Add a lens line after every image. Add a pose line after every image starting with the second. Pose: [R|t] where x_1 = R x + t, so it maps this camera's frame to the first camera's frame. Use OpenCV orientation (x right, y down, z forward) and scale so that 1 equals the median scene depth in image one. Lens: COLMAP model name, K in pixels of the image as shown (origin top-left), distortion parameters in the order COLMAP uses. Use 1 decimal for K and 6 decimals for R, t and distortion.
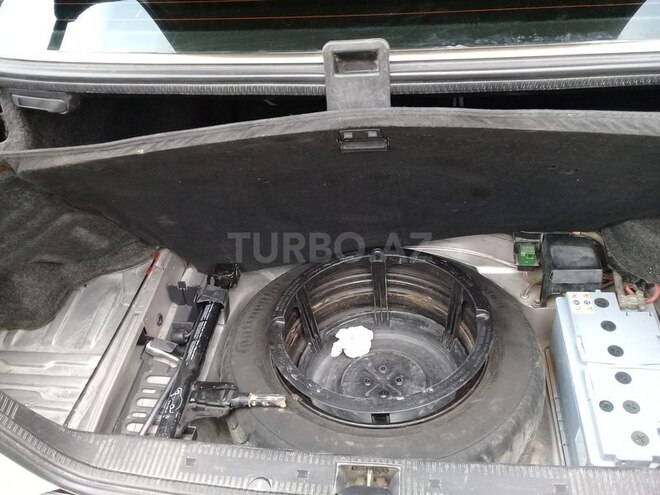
lens RADIAL K [[611.9, 0, 330.0], [0, 611.9, 247.5], [0, 0, 1]] dist [-0.010723, -0.015902]
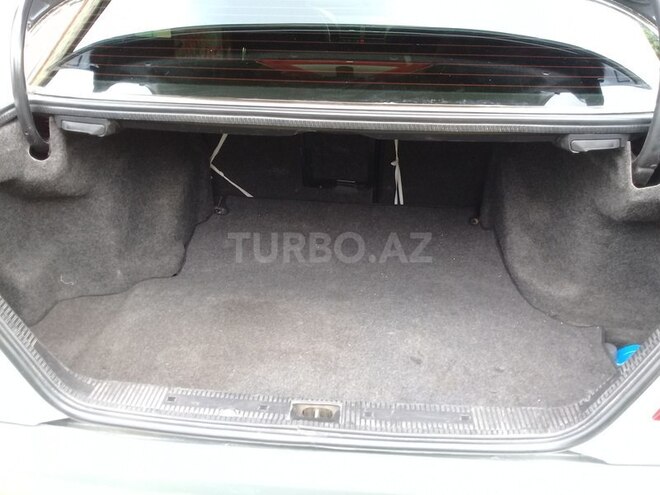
lens RADIAL K [[596.5, 0, 330.0], [0, 596.5, 247.5], [0, 0, 1]] dist [0.001003, -0.003048]
pose [[0.995306, 0.061847, 0.074438, -0.020507], [-0.040586, 0.964997, -0.259101, 0.366778], [-0.087858, 0.254864, 0.962977, -0.266858]]
